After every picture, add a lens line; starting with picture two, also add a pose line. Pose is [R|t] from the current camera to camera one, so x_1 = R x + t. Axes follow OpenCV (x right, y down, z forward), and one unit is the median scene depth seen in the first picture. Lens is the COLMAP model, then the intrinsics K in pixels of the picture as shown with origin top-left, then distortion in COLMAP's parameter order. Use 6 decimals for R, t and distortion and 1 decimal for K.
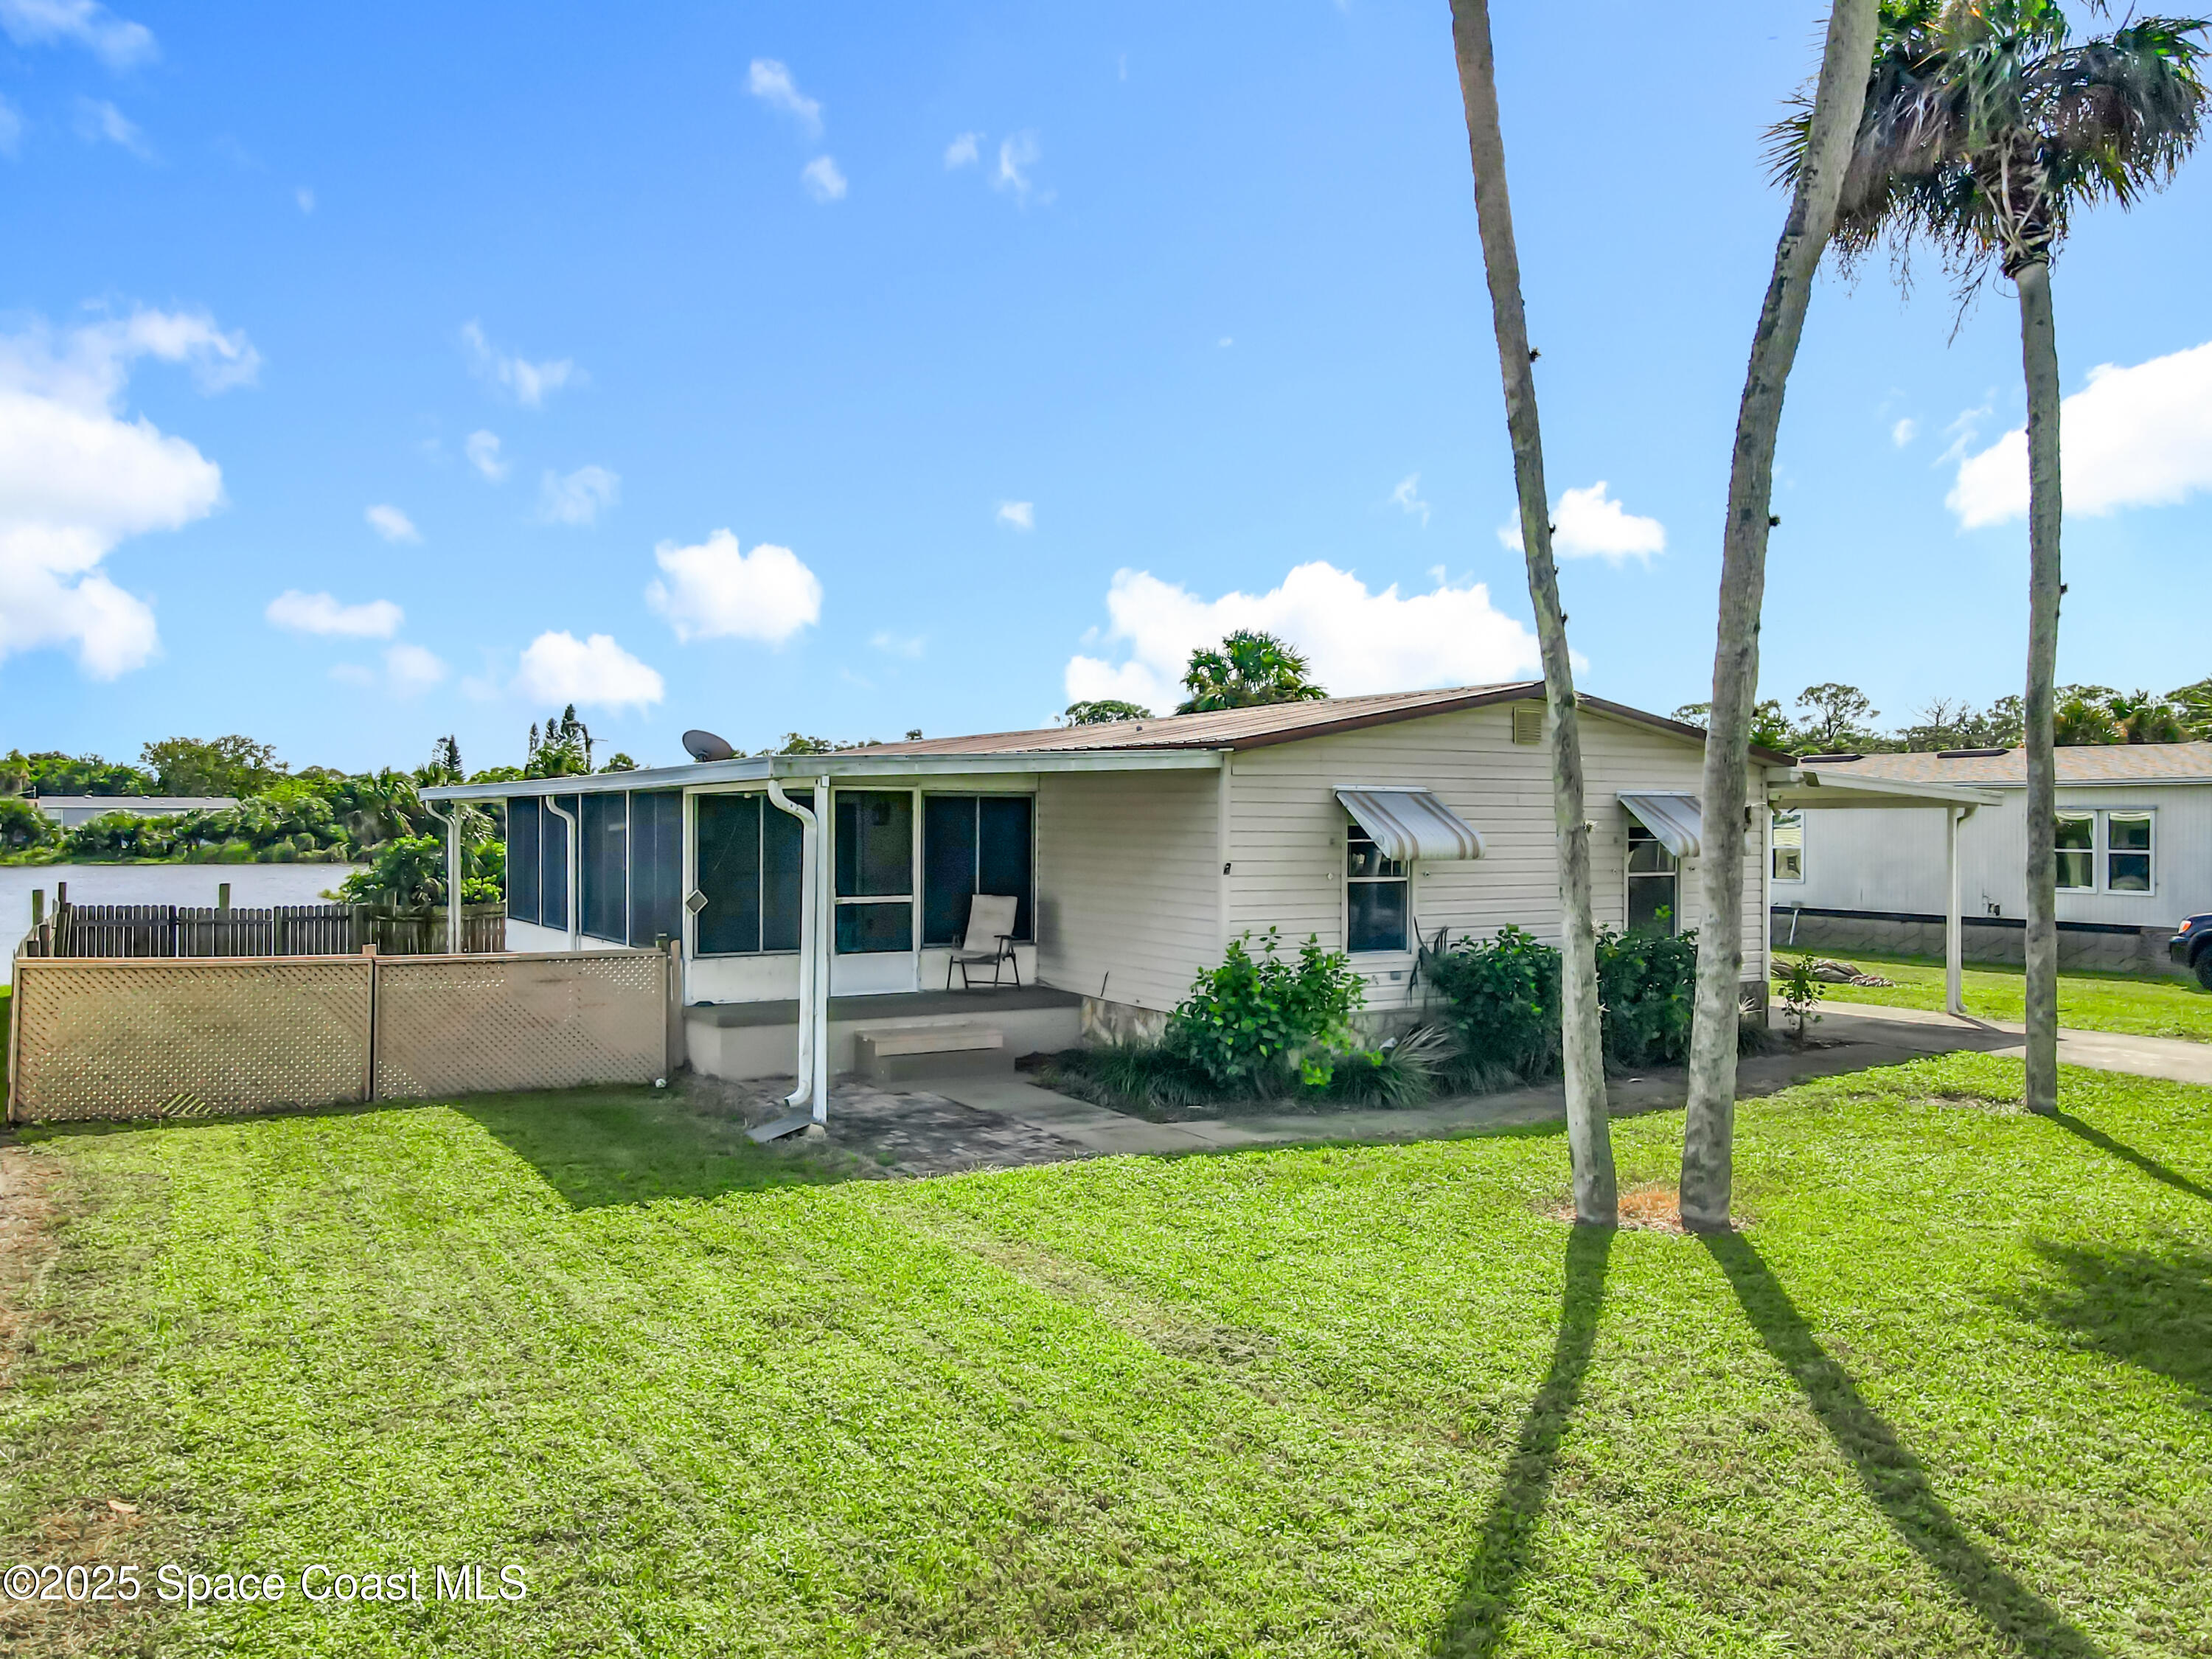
lens RADIAL K [[1568.3, 0, 1082.4], [0, 1568.3, 840.0], [0, 0, 1]] dist [-0.011577, 0.027979]
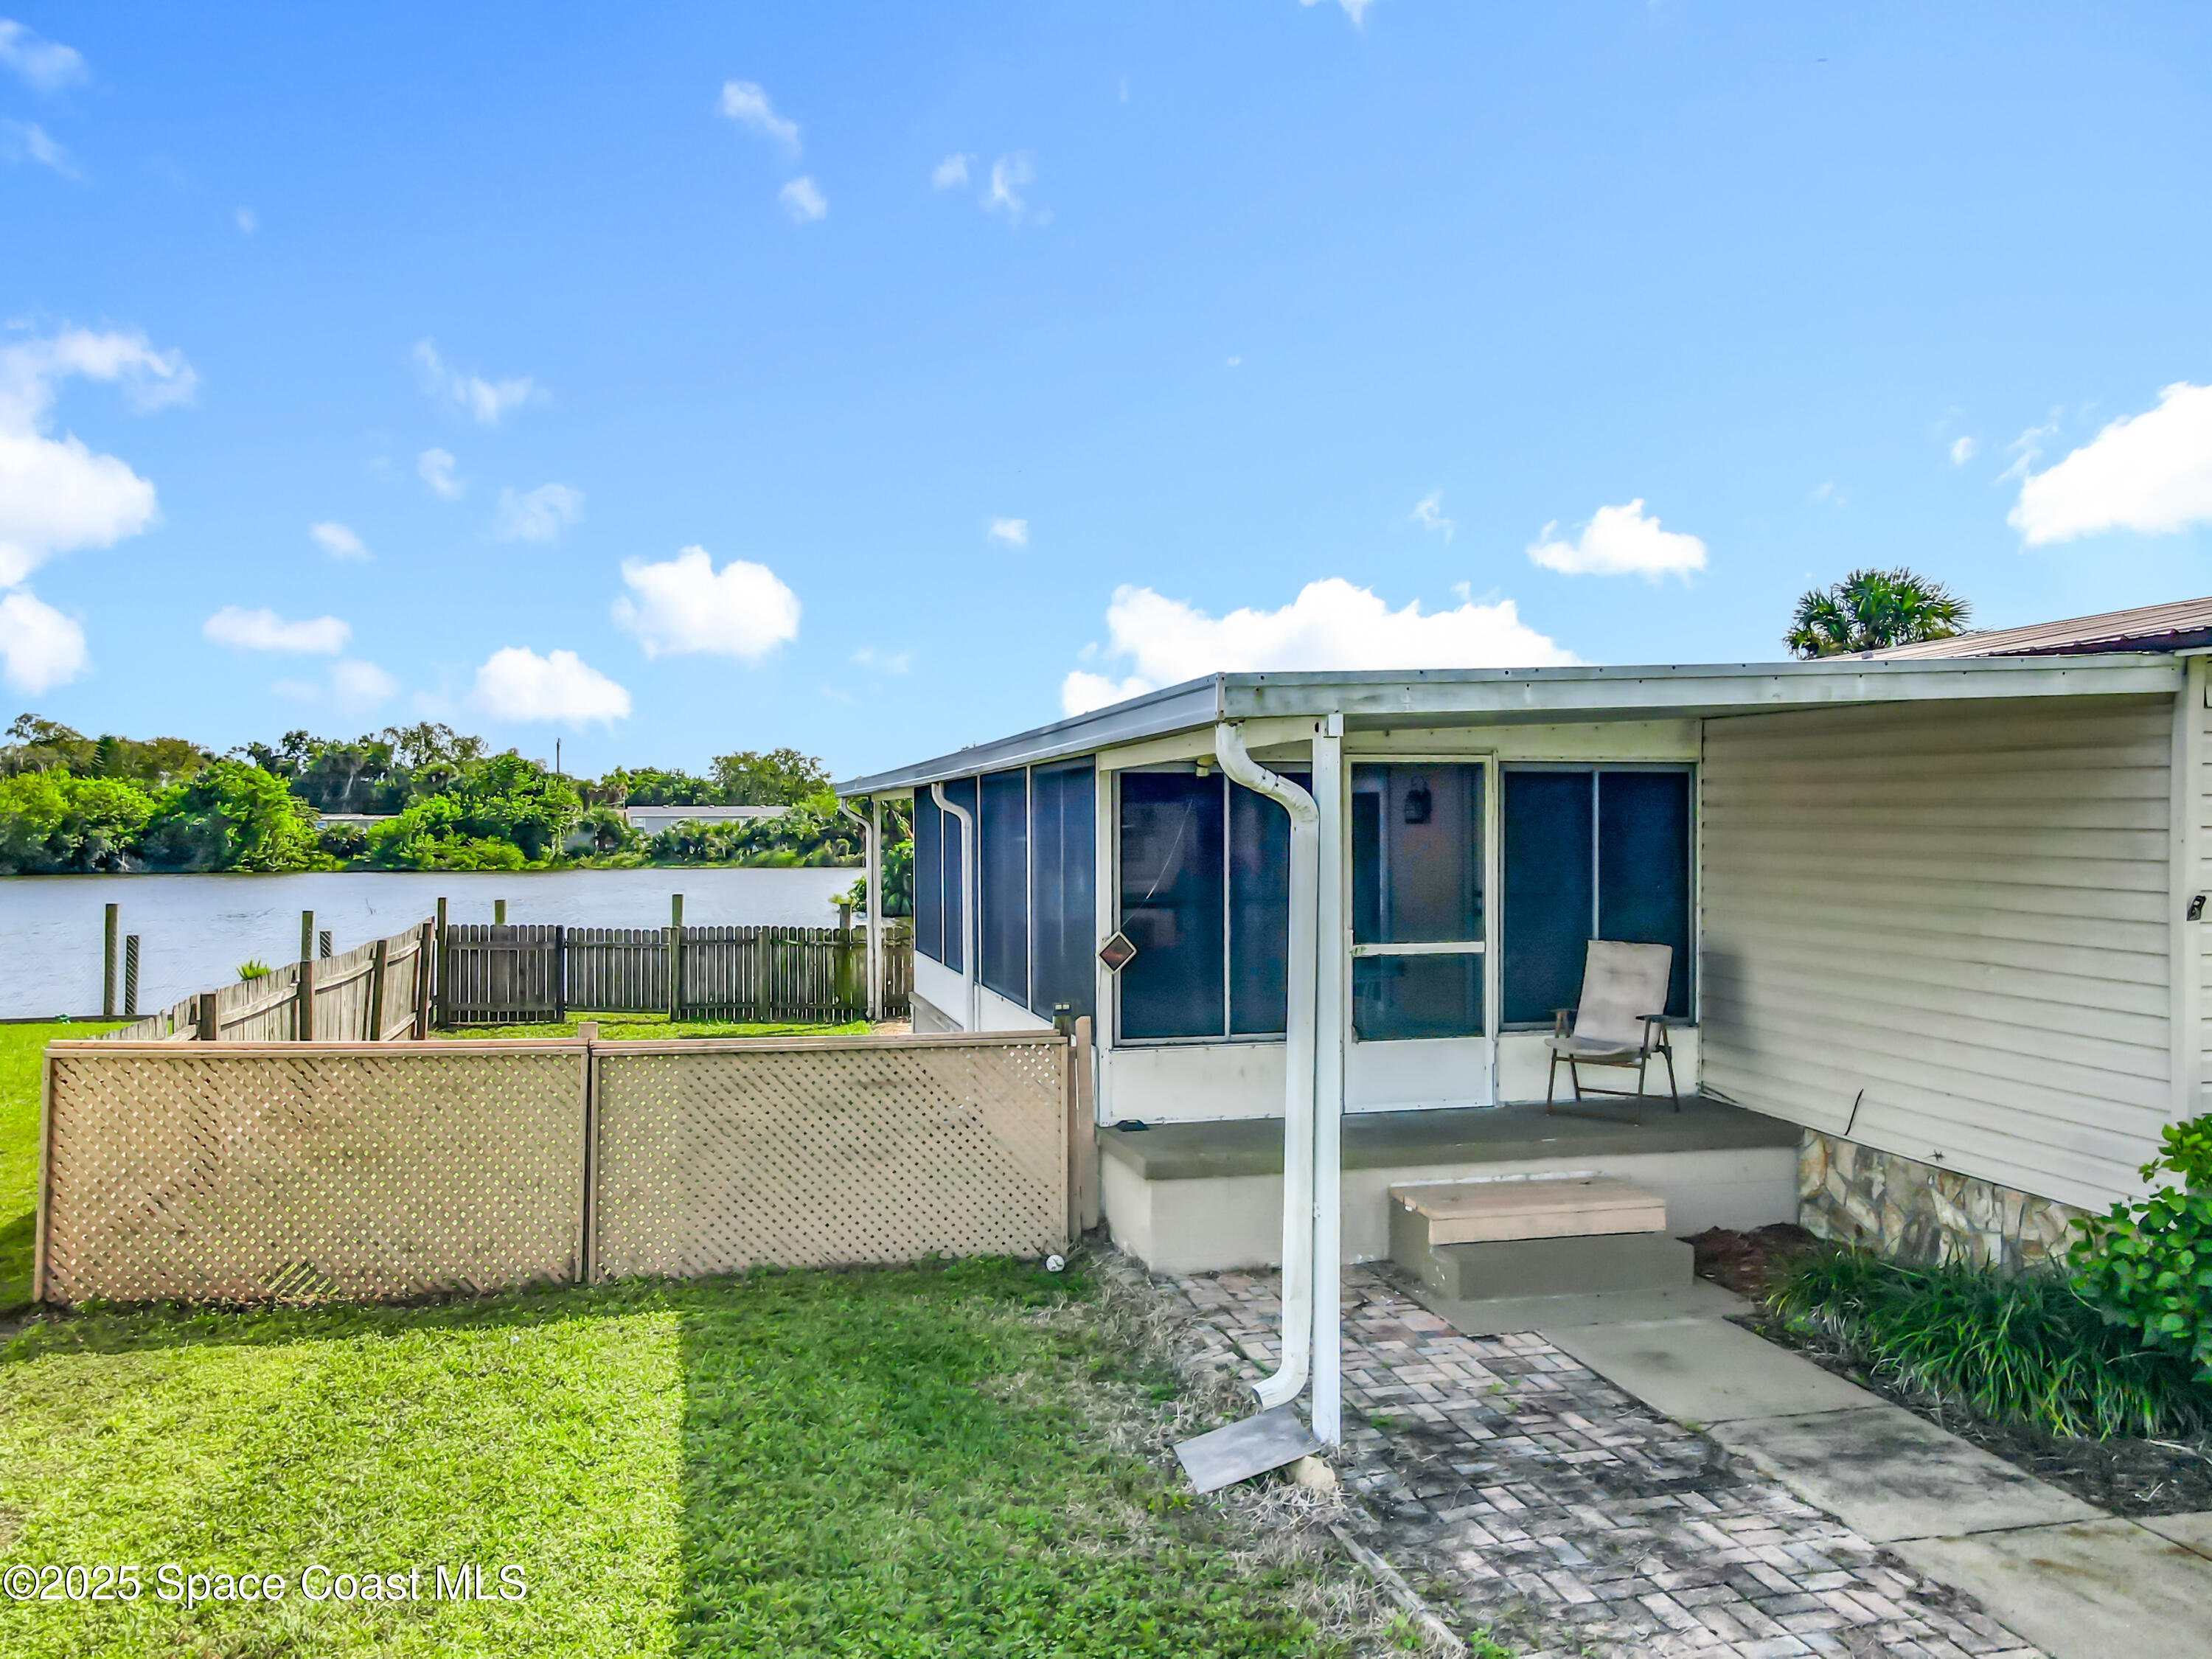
lens RADIAL K [[1568.3, 0, 1089.5], [0, 1568.3, 818.4], [0, 0, 1]] dist [-0.011577, 0.027979]
pose [[0.950051, -0.007828, -0.311998, -0.065758], [0.002820, 0.999860, -0.016500, -0.001157], [0.312083, 0.014796, 0.949940, 0.399896]]
